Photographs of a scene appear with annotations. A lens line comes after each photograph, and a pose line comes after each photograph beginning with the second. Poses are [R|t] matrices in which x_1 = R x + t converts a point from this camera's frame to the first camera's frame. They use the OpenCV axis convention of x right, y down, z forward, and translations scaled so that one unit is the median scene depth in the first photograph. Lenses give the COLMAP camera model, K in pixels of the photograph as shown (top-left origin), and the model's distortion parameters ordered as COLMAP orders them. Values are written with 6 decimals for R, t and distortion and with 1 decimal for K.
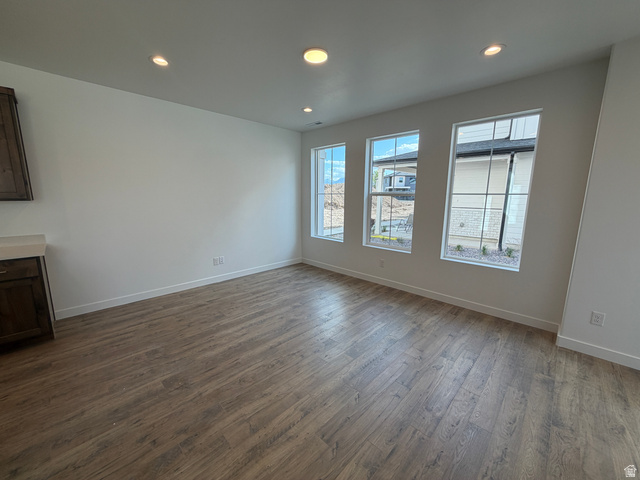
lens RADIAL K [[255.9, 0, 317.3], [0, 255.9, 238.6], [0, 0, 1]] dist [-0.000717, -0.000334]
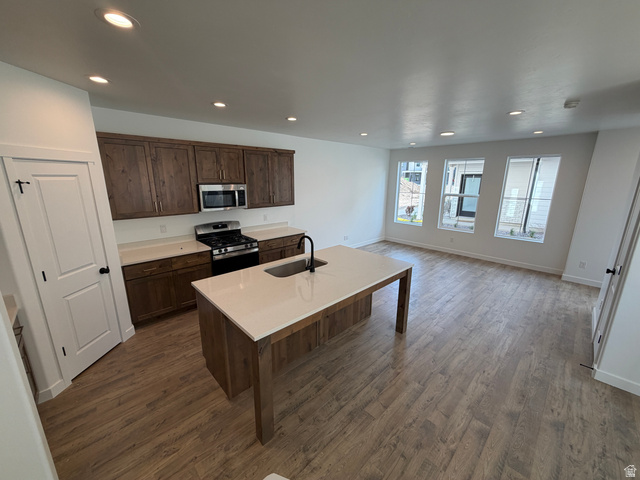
lens RADIAL K [[255.9, 0, 317.3], [0, 255.9, 238.6], [0, 0, 1]] dist [-0.000717, -0.000334]
pose [[0.999382, 0.005108, -0.034782, -0.827439], [-0.002827, 0.997859, 0.065333, -0.015481], [0.035042, -0.065195, 0.997257, -0.952368]]
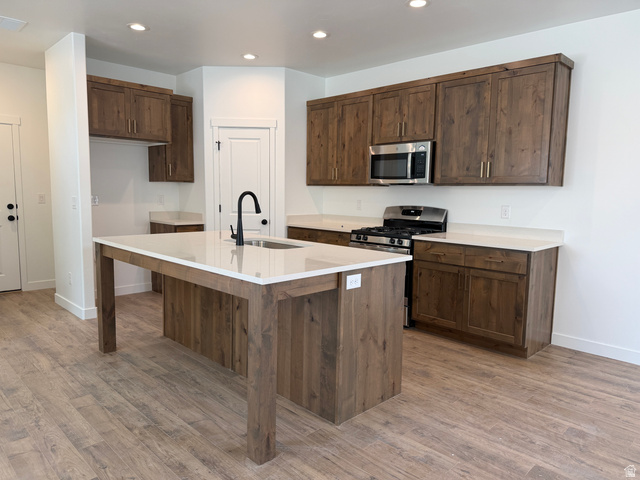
lens RADIAL K [[455.9, 0, 318.3], [0, 455.9, 238.1], [0, 0, 1]] dist [0.010032, -0.003303]
pose [[-0.016304, 0.093869, -0.995451, 0.337445], [-0.183111, 0.978465, 0.095266, 0.011339], [0.982957, 0.183832, 0.001236, 0.291599]]
